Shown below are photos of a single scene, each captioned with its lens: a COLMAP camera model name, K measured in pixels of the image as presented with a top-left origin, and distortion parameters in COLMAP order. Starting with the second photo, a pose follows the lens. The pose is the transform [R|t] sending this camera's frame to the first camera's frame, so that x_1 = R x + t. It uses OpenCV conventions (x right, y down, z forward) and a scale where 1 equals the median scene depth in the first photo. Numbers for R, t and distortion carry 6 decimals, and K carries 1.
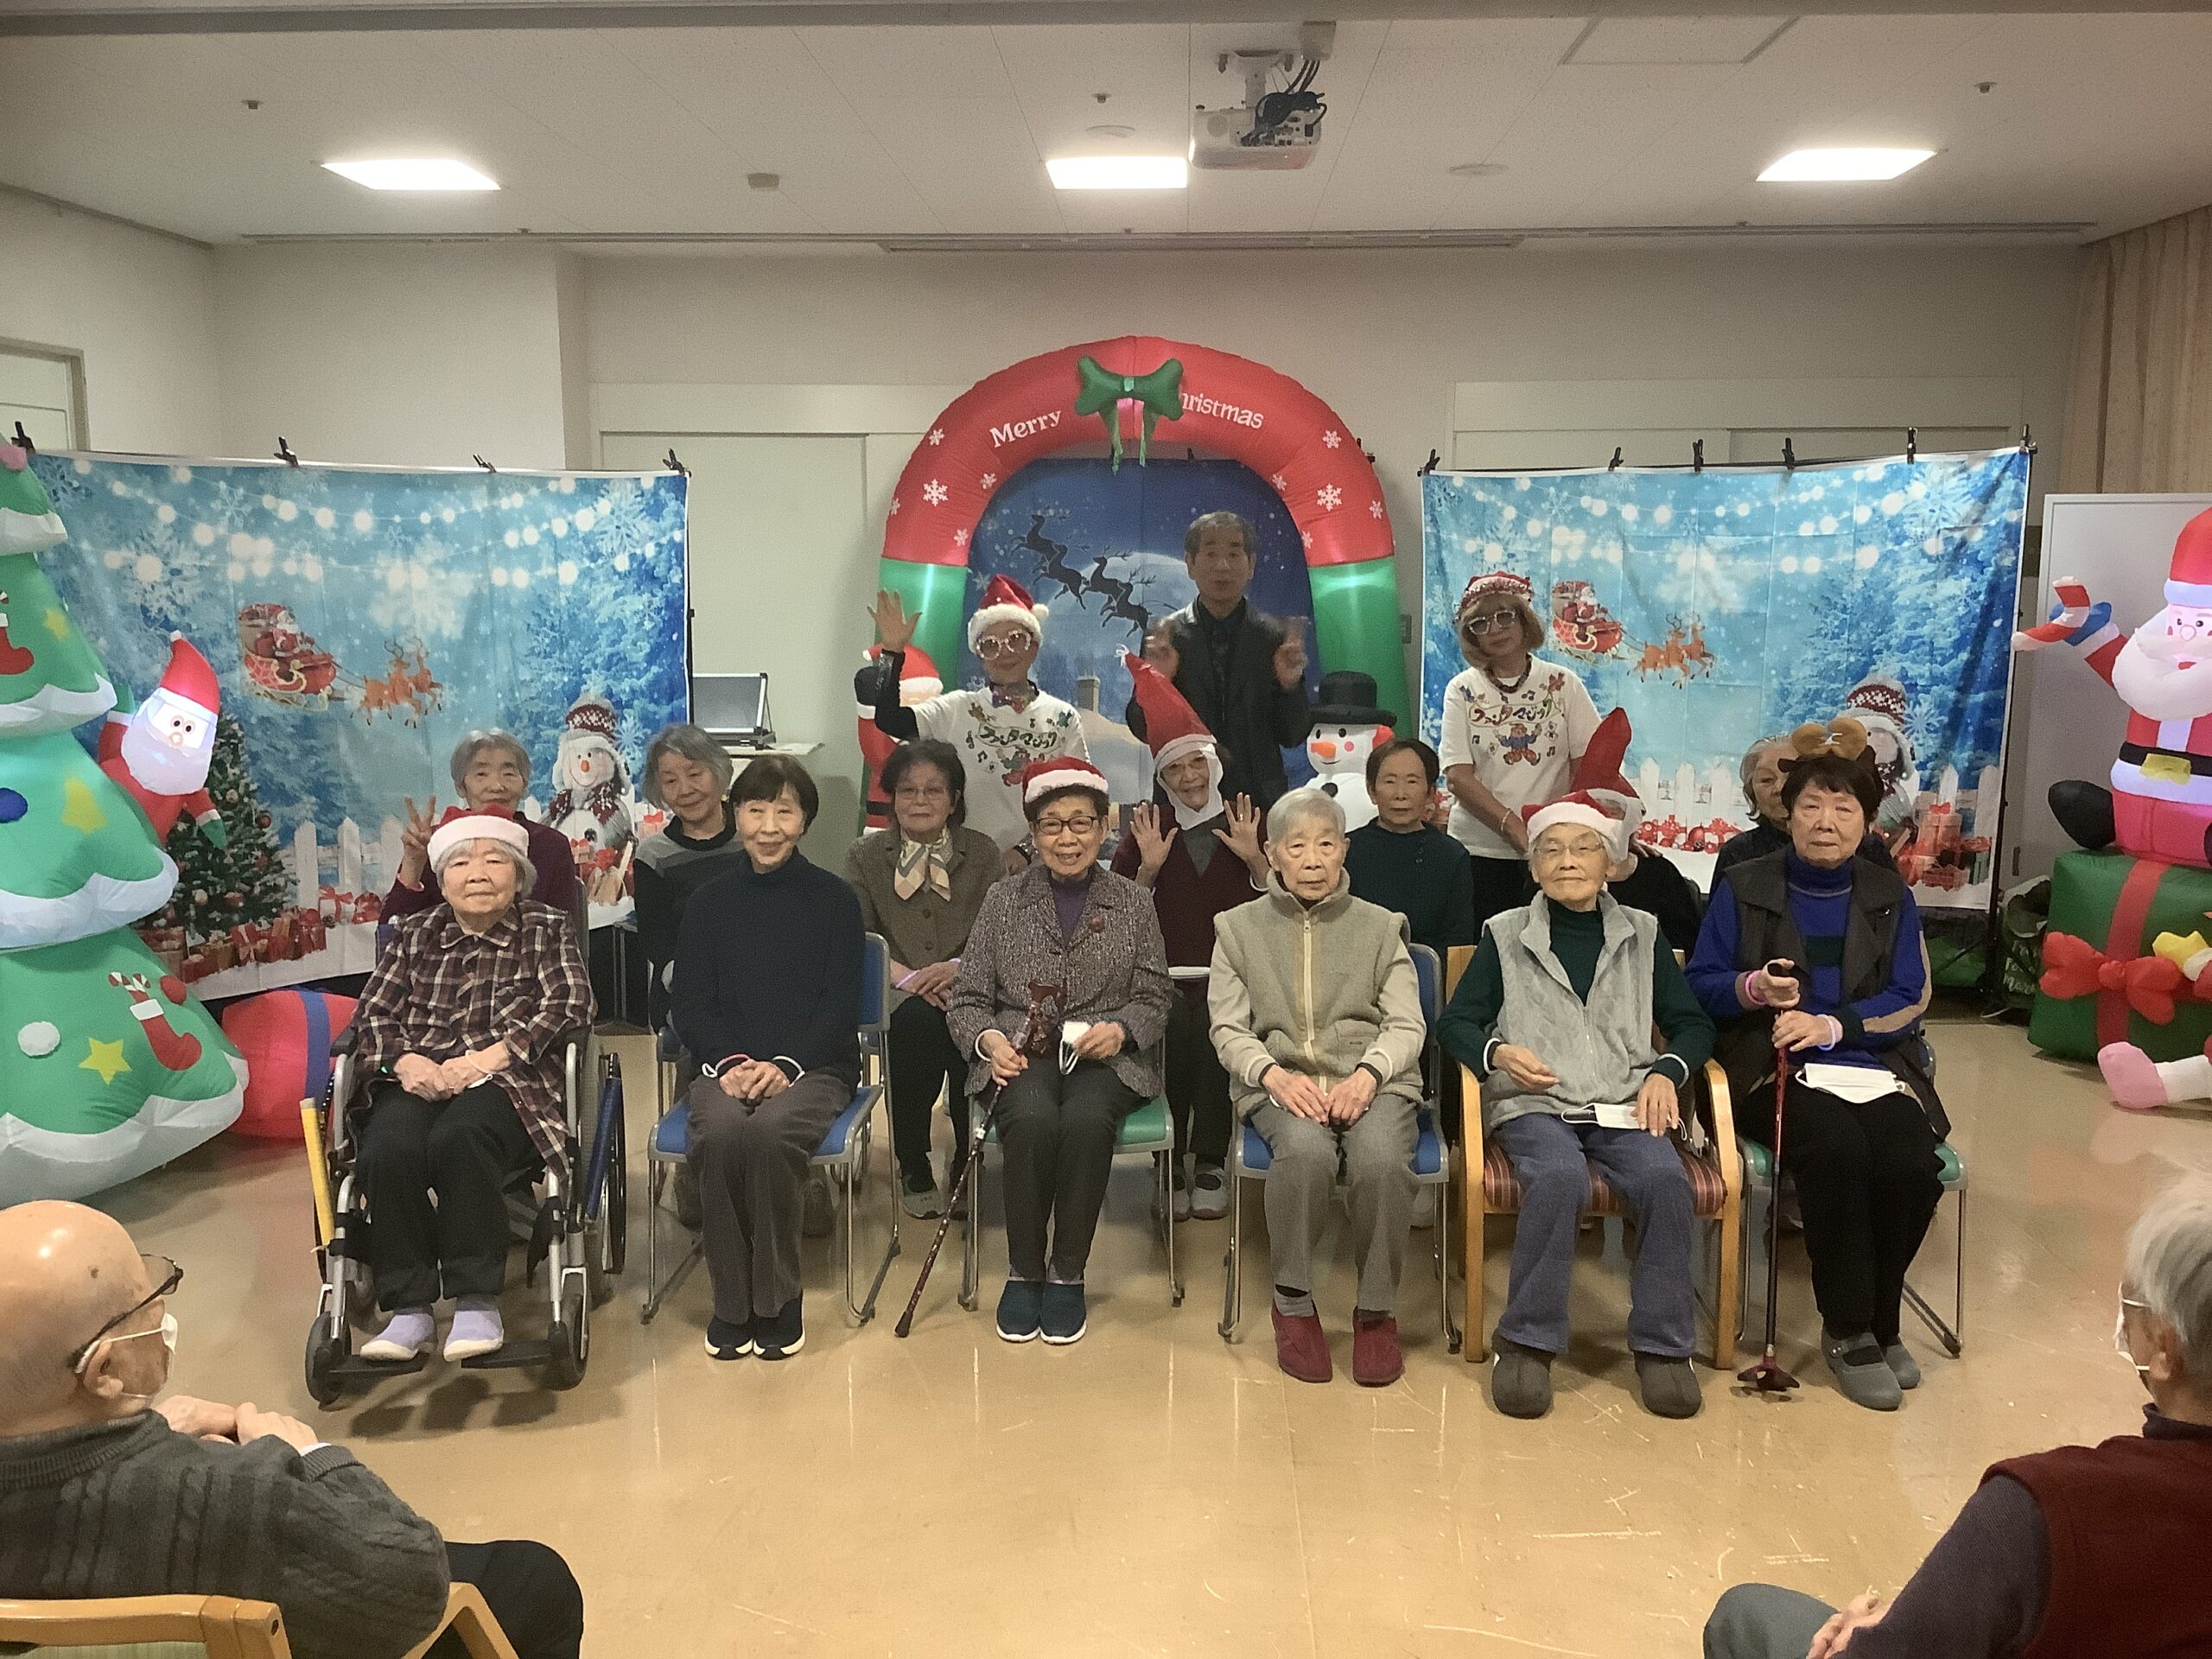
lens RADIAL K [[1986.0, 0, 1135.1], [0, 1986.0, 875.8], [0, 0, 1]] dist [0.118875, -0.226916]
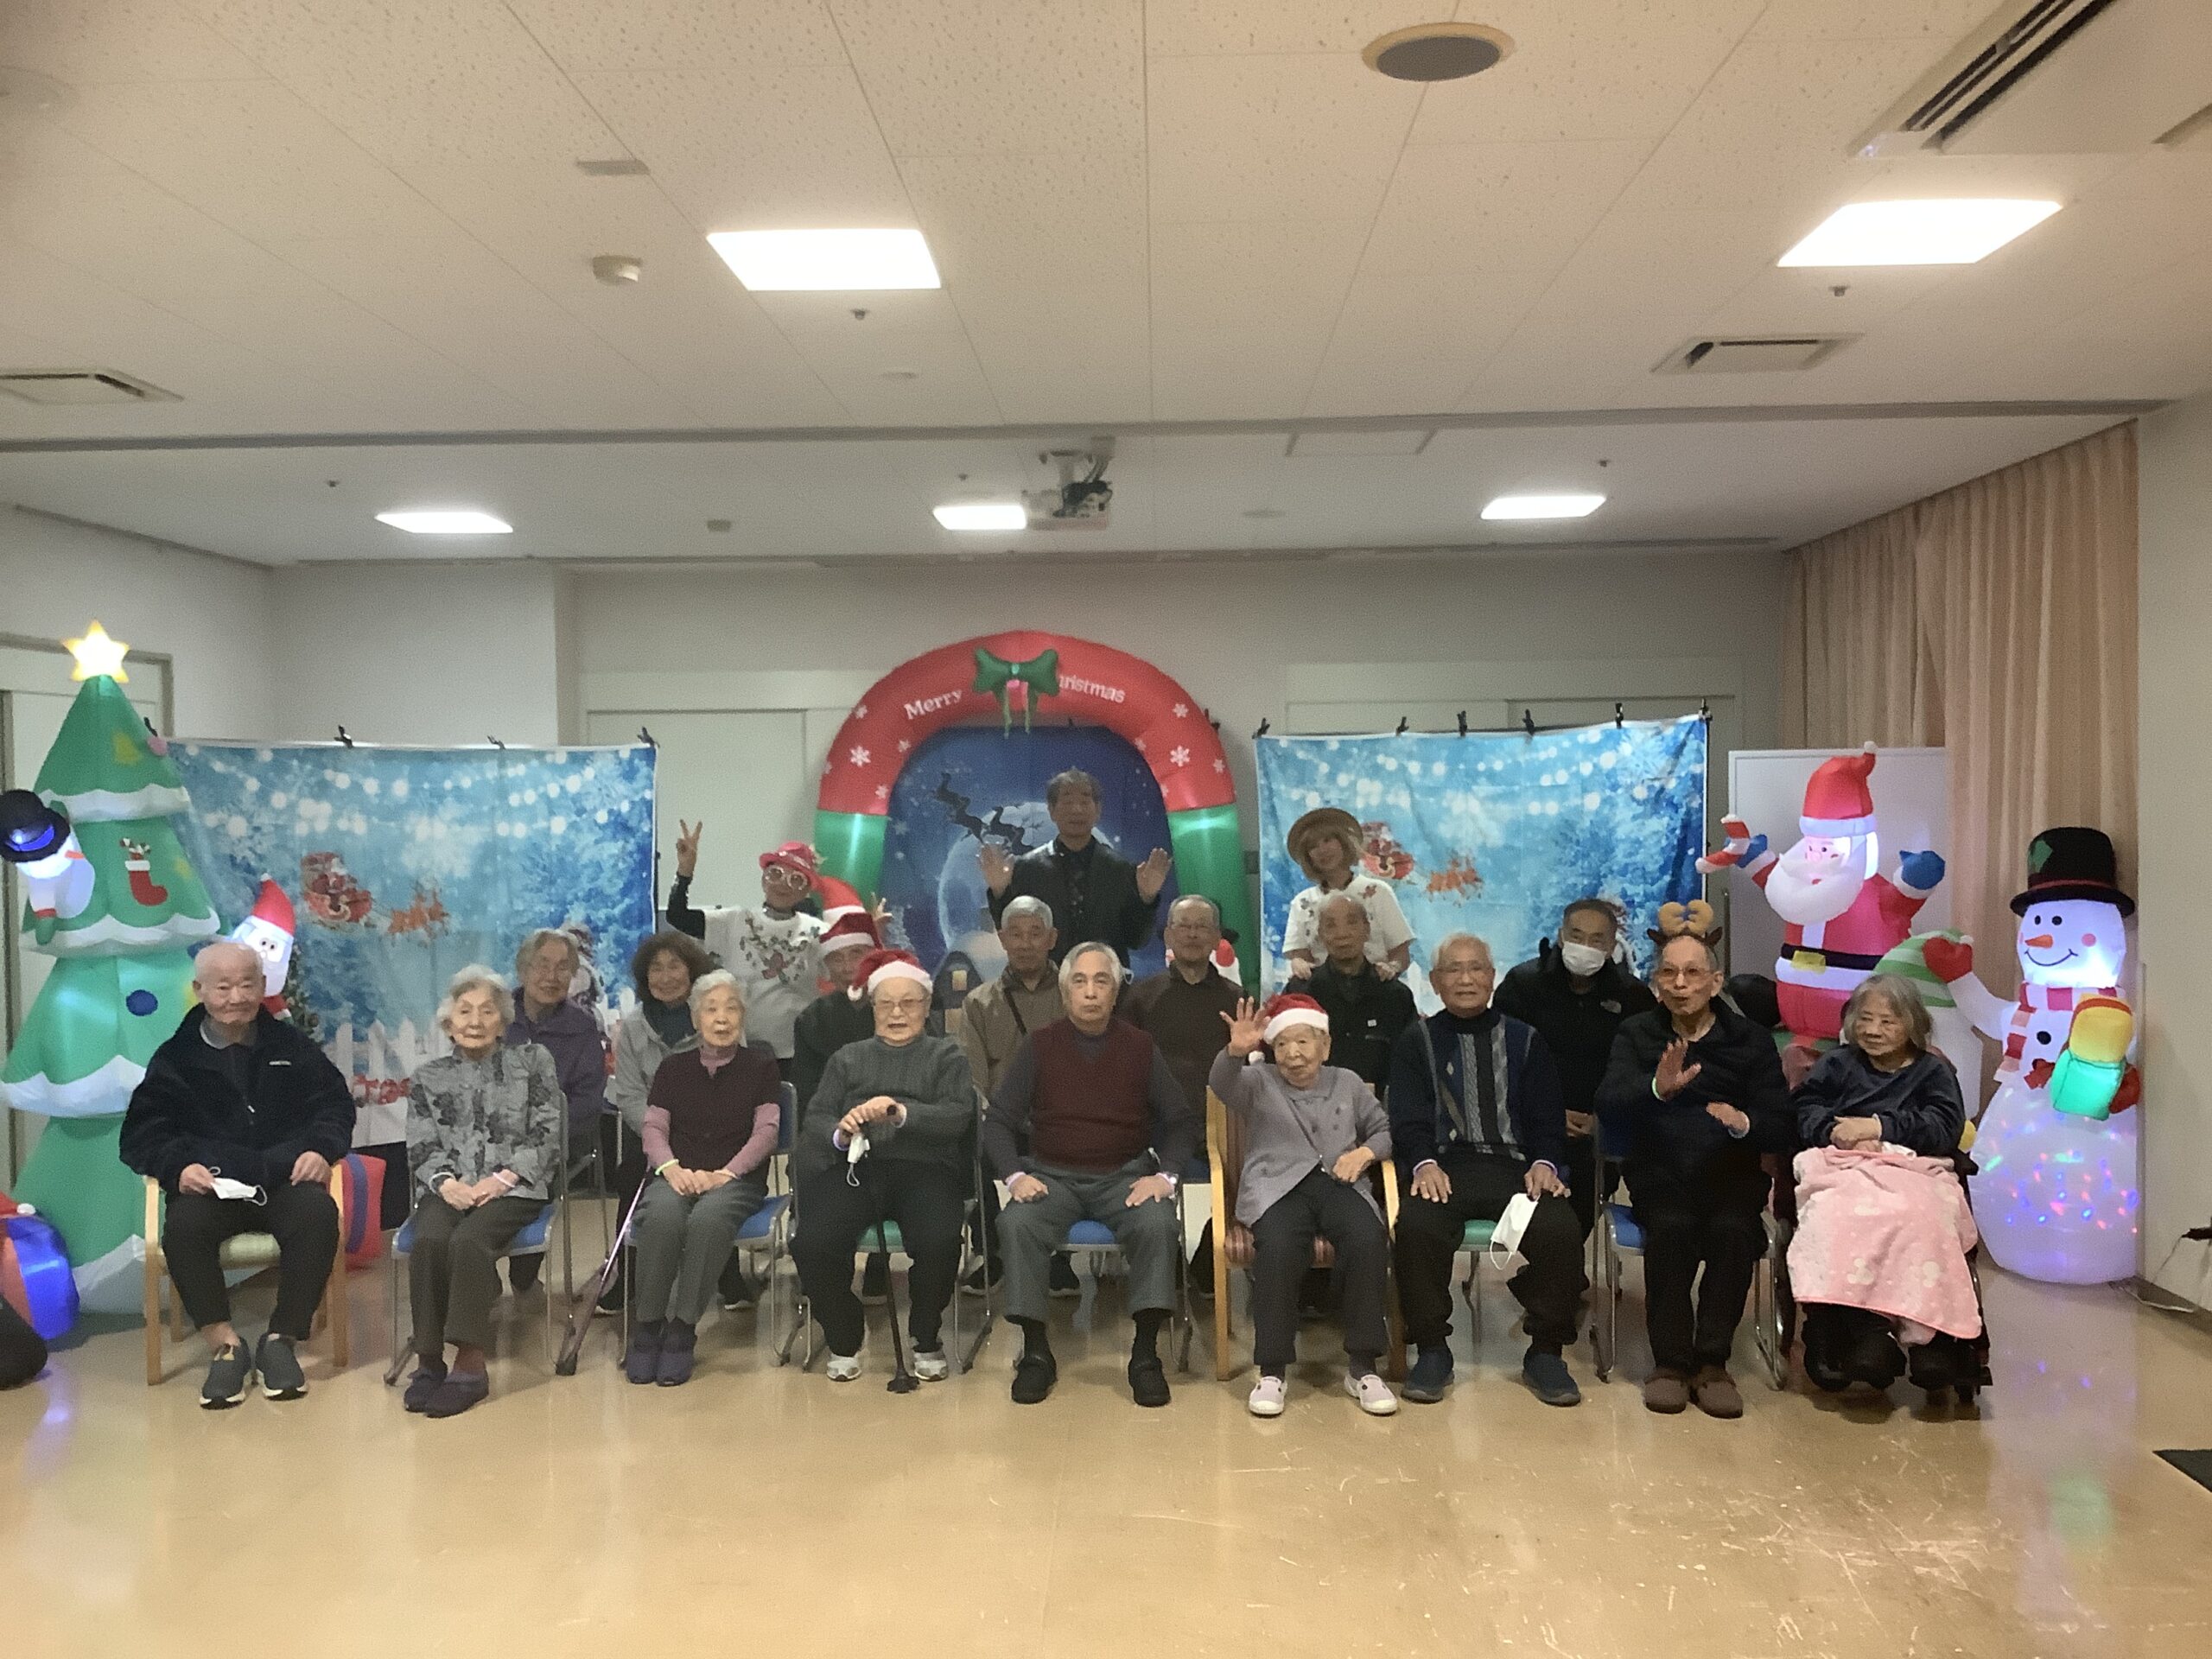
lens RADIAL K [[1988.4, 0, 1106.0], [0, 1988.4, 829.5], [0, 0, 1]] dist [0.123600, -0.192370]
pose [[0.999928, -0.011911, -0.001300, 0.061617], [0.011593, 0.989200, -0.146113, 0.038916], [0.003026, 0.146088, 0.989267, -0.240307]]
